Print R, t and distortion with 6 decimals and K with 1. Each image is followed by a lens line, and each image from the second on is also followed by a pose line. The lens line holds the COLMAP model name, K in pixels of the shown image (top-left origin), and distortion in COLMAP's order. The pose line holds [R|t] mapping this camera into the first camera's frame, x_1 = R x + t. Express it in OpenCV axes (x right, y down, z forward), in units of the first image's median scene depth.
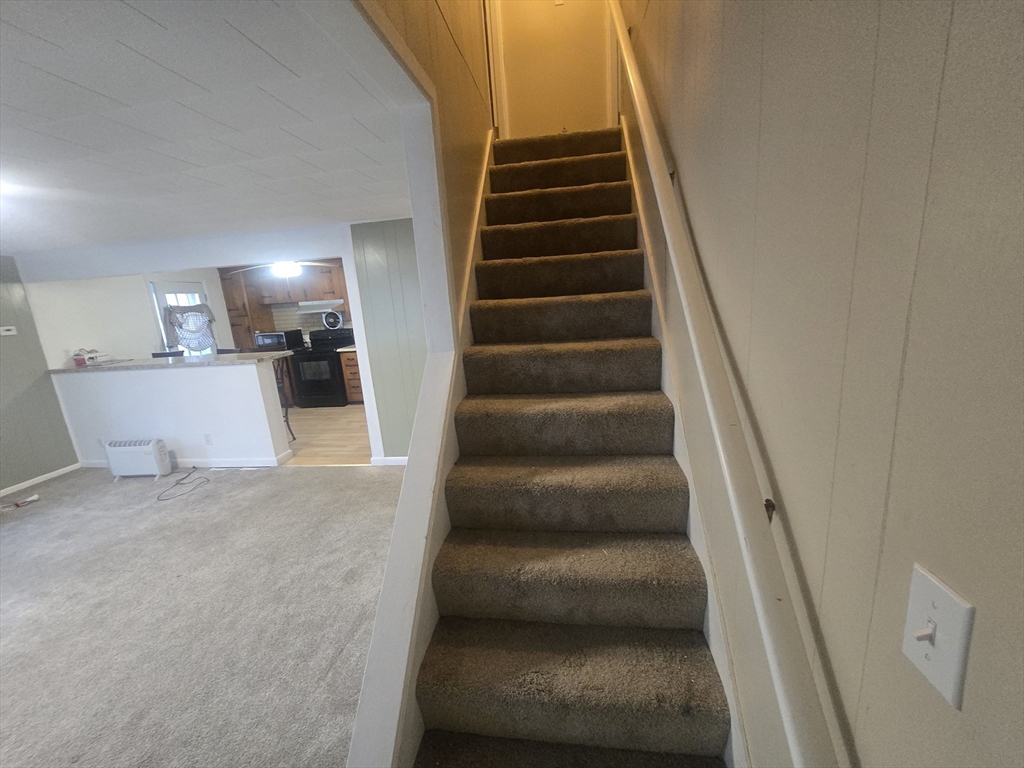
lens RADIAL K [[418.9, 0, 512.0], [0, 418.9, 384.9], [0, 0, 1]] dist [-0.000966, -0.000498]
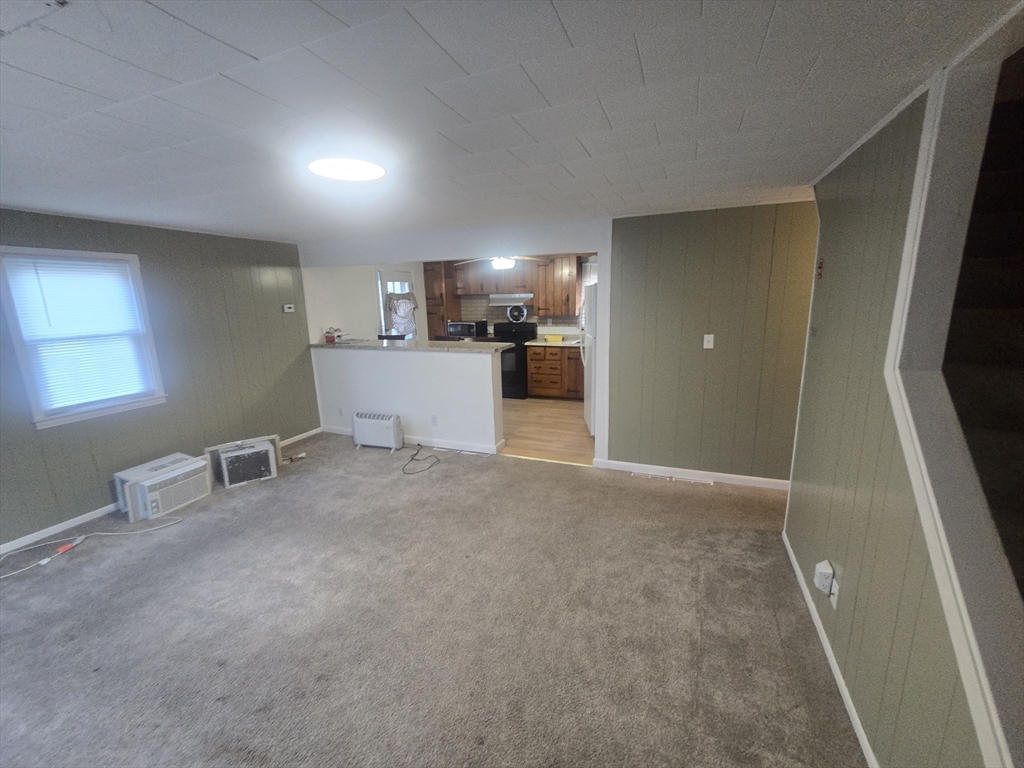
lens RADIAL K [[418.9, 0, 510.6], [0, 418.9, 381.0], [0, 0, 1]] dist [-0.000966, -0.000498]
pose [[0.969783, 0.093025, -0.225536, -0.313729], [-0.093908, 0.995557, 0.006832, 0.005386], [0.225170, 0.014555, 0.974211, 0.006448]]
